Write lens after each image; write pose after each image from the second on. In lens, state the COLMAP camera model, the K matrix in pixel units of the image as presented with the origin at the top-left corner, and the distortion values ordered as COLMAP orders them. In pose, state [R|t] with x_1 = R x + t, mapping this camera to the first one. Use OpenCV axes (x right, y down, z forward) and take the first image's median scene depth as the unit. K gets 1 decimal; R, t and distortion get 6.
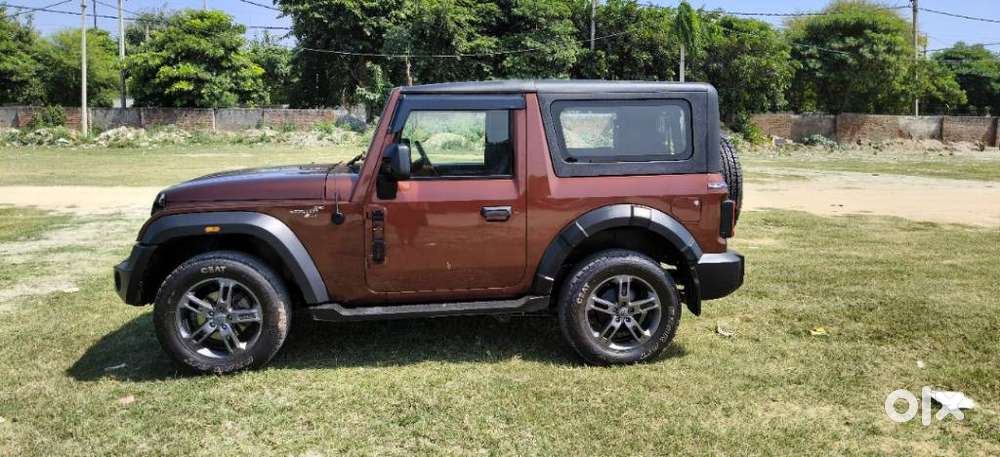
lens RADIAL K [[792.3, 0, 500.0], [0, 792.3, 228.5], [0, 0, 1]] dist [0.006543, -0.048749]
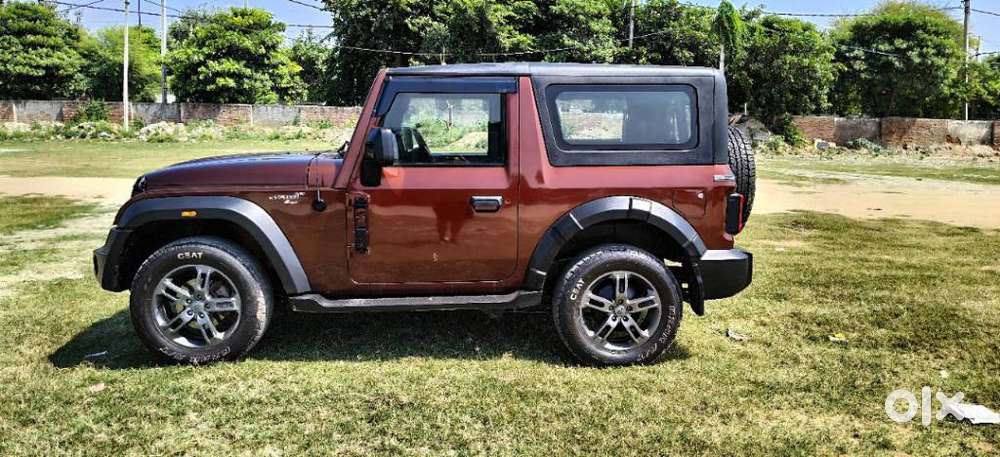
lens RADIAL K [[792.3, 0, 500.0], [0, 792.3, 228.5], [0, 0, 1]] dist [0.006543, -0.048749]
pose [[0.998565, 0.018304, -0.050326, 0.039971], [-0.018394, 0.999830, -0.001318, 0.008212], [0.050294, 0.002242, 0.998732, 0.034057]]
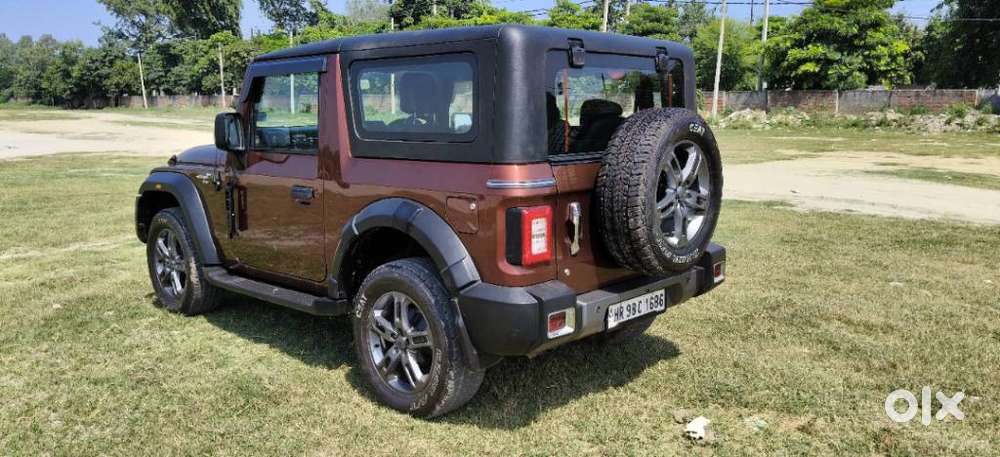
lens RADIAL K [[778.9, 0, 500.0], [0, 778.9, 228.5], [0, 0, 1]] dist [0.012400, -0.064272]
pose [[0.641636, 0.112807, -0.758669, 0.524043], [-0.096277, 0.993148, 0.066247, -0.040144], [0.760943, 0.030536, 0.648100, 0.407533]]
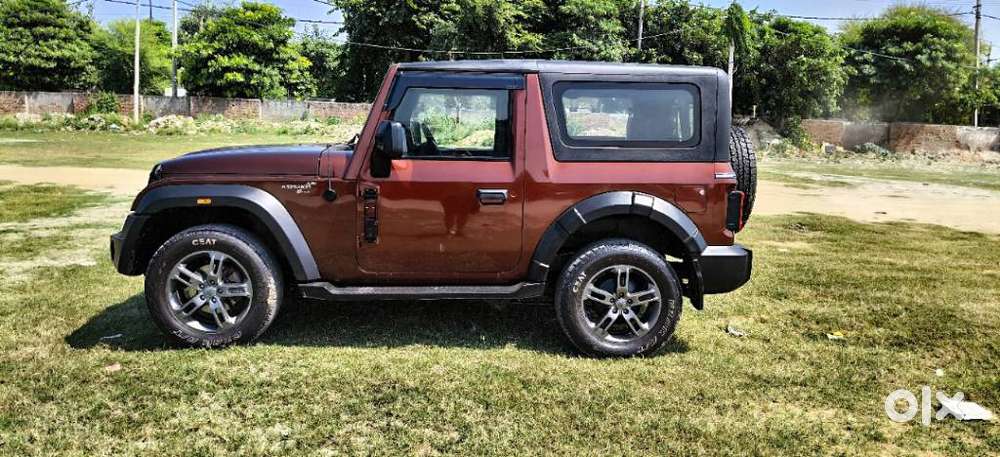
lens RADIAL K [[793.1, 0, 496.5], [0, 793.1, 231.6], [0, 0, 1]] dist [0.008843, -0.055577]
pose [[0.997457, 0.035996, -0.061518, 0.041361], [-0.035810, 0.999350, 0.004118, 0.013563], [0.061627, -0.001905, 0.998097, 0.017049]]
